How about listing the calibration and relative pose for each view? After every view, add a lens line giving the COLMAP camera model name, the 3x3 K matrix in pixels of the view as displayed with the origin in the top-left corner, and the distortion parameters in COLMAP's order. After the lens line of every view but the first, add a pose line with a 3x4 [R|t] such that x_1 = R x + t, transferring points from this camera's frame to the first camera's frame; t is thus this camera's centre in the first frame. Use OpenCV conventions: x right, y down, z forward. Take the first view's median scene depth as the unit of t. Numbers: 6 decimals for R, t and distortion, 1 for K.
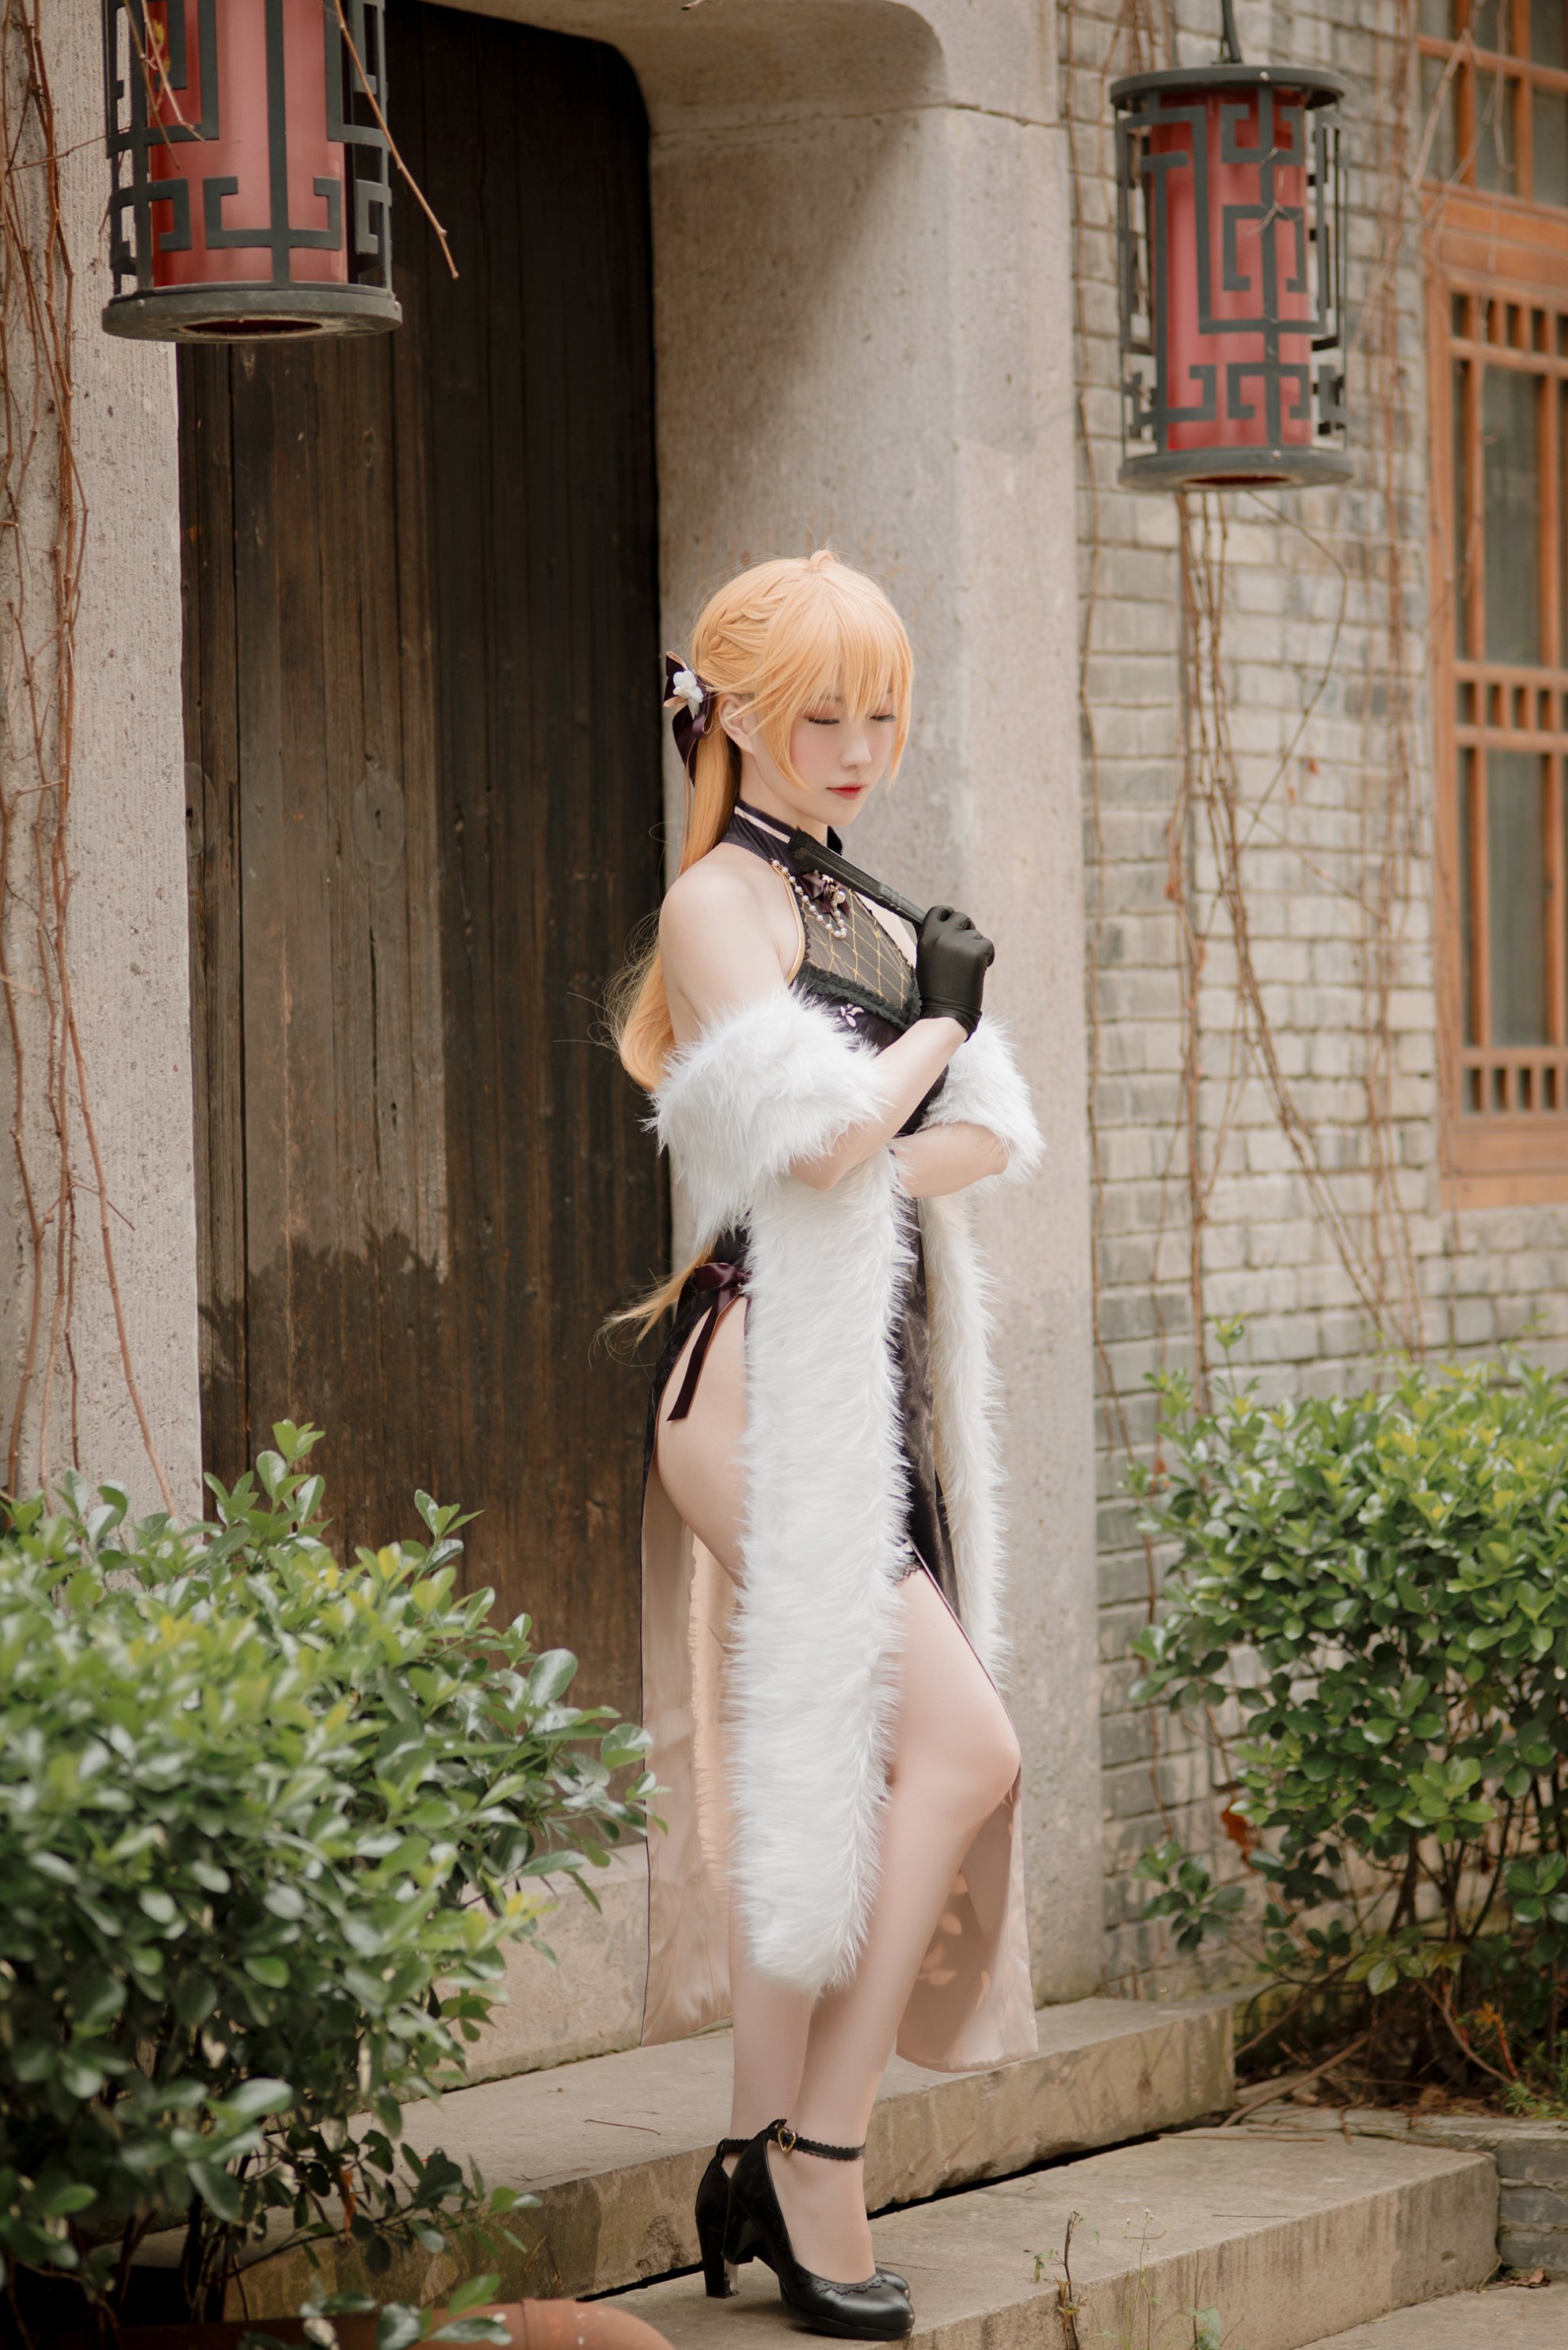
lens RADIAL K [[6900.9, 0, 733.6], [0, 6900.9, 1095.8], [0, 0, 1]] dist [0.081873, 0.000000]
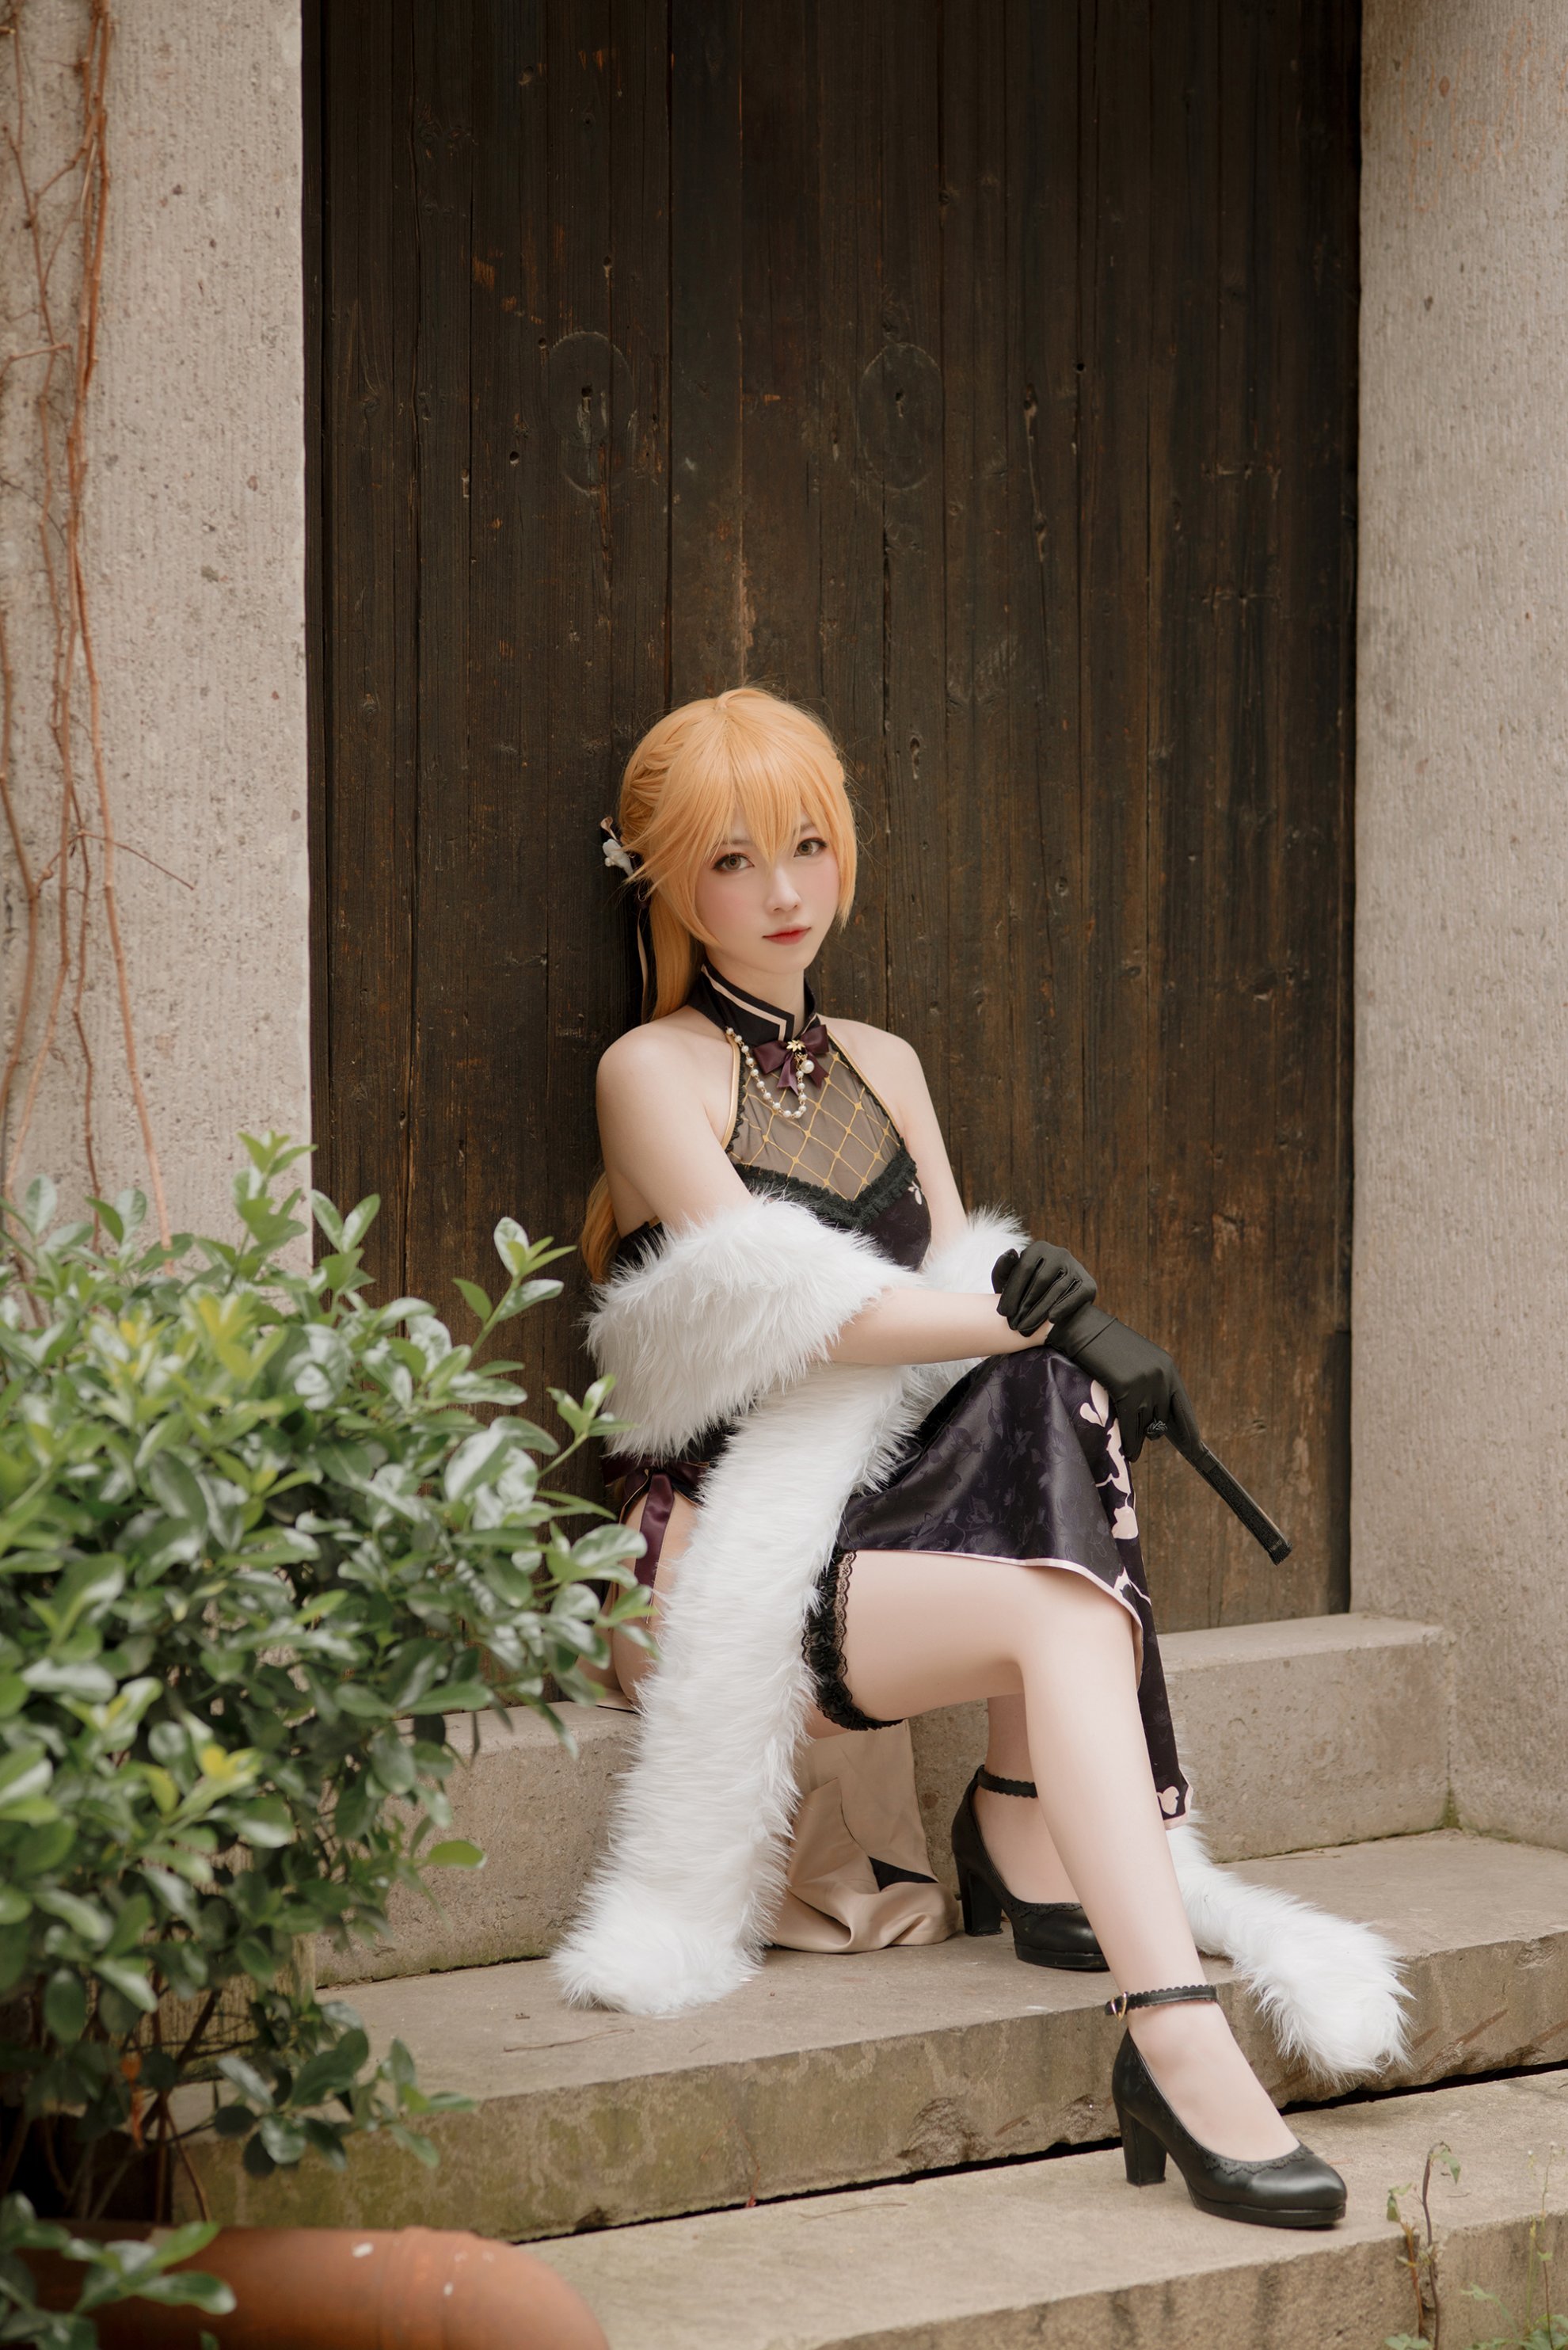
lens RADIAL K [[6439.6, 0, 782.1], [0, 6439.6, 1167.5], [0, 0, 1]] dist [0.014592, 0.000000]
pose [[0.931797, 0.044257, -0.360271, 0.216600], [-0.018061, 0.996963, 0.075758, -0.006027], [0.362530, -0.064084, 0.929766, 0.253018]]
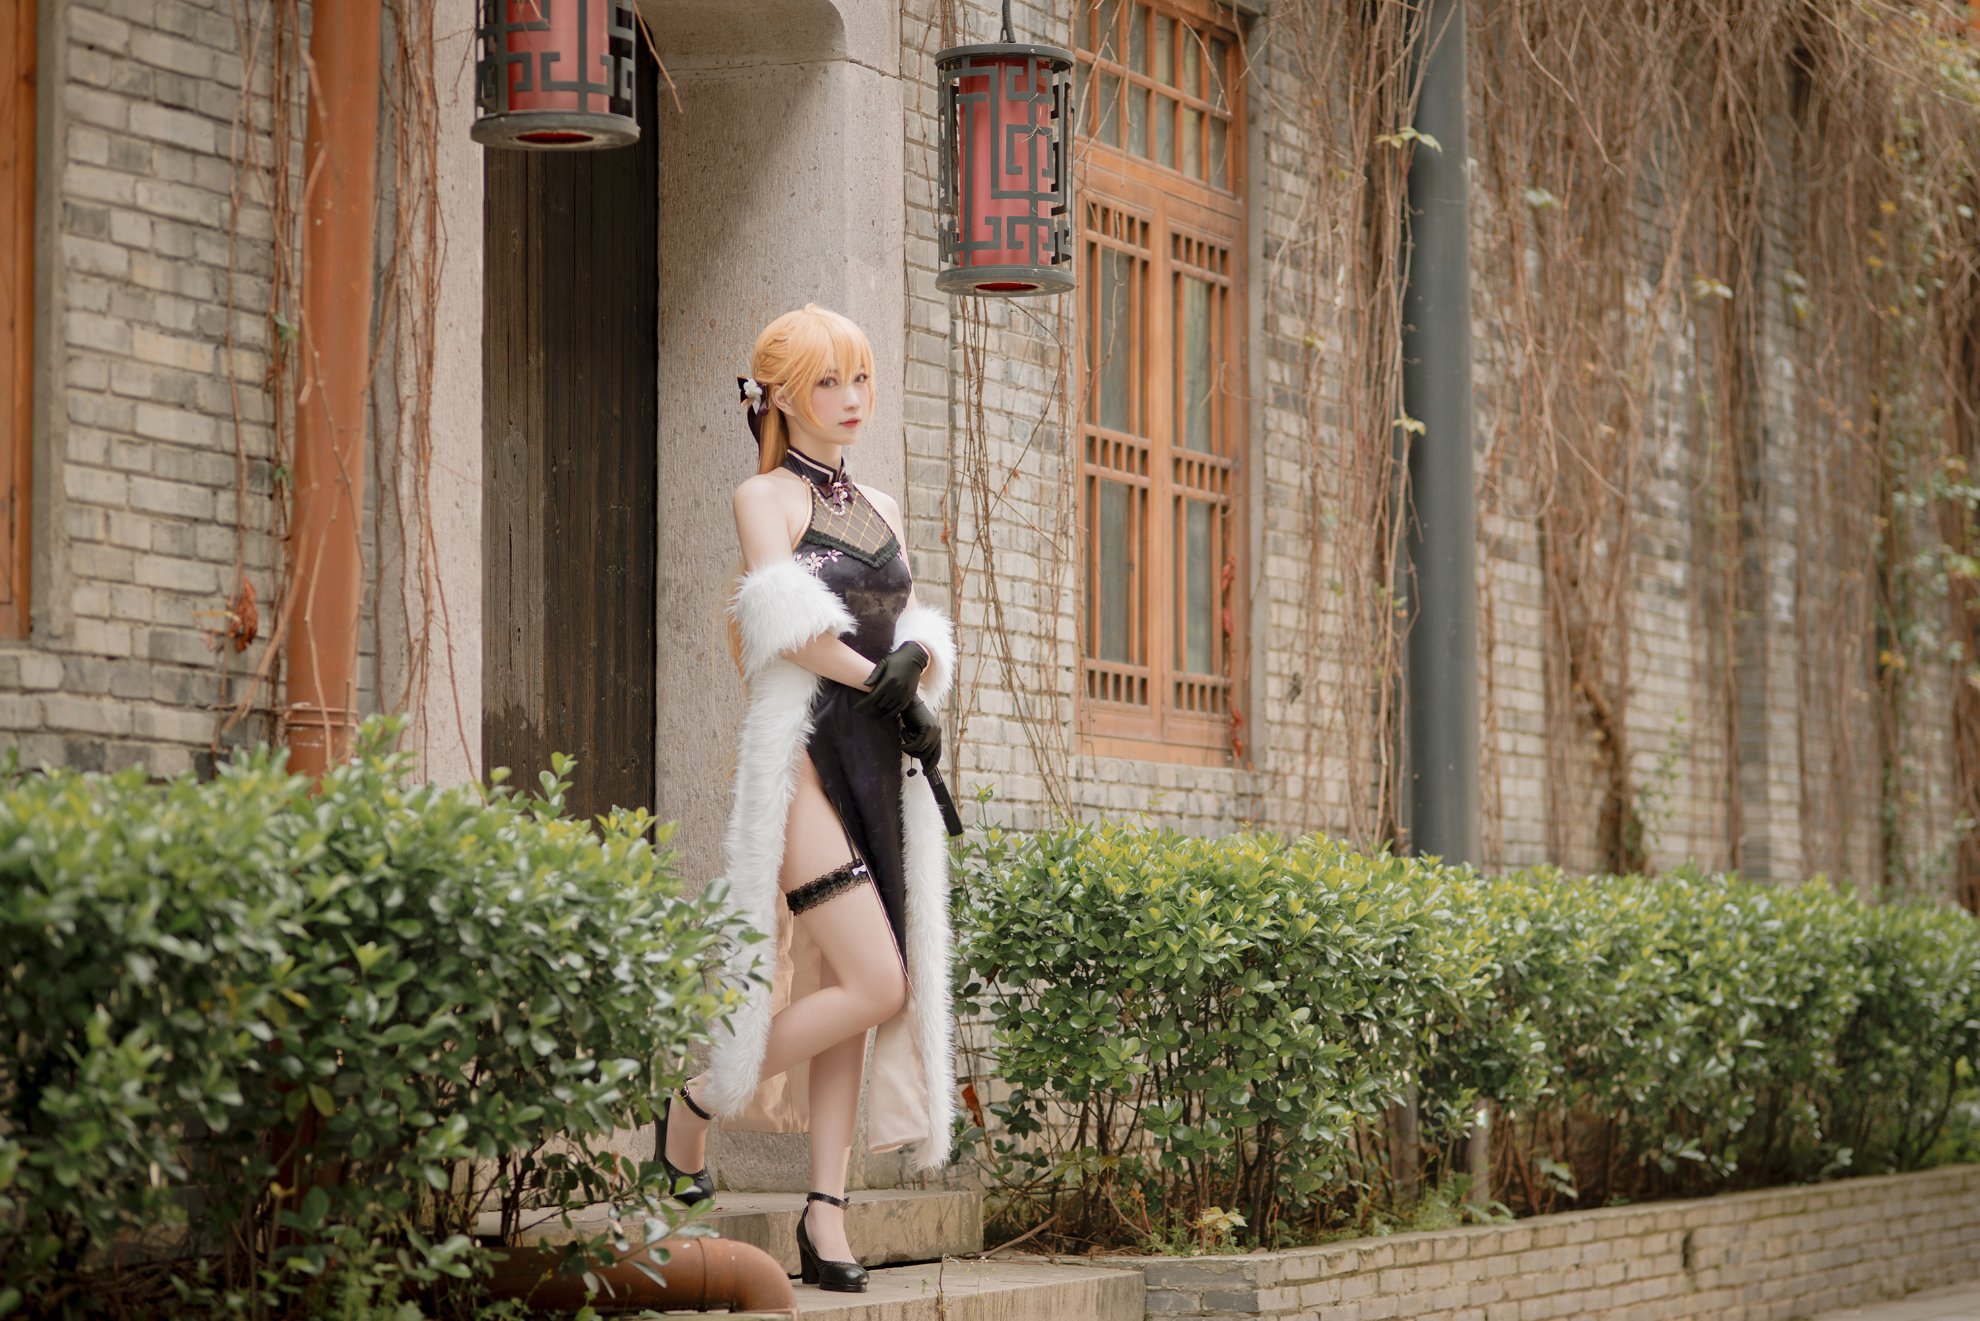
lens RADIAL K [[5426.1, 0, 992.9], [0, 5426.1, 664.8], [0, 0, 1]] dist [0.014592, 0.000000]
pose [[0.986338, 0.028664, 0.162221, -0.146194], [-0.018743, 0.997878, -0.062357, 0.088114], [-0.163664, 0.058465, 0.984782, -0.312414]]
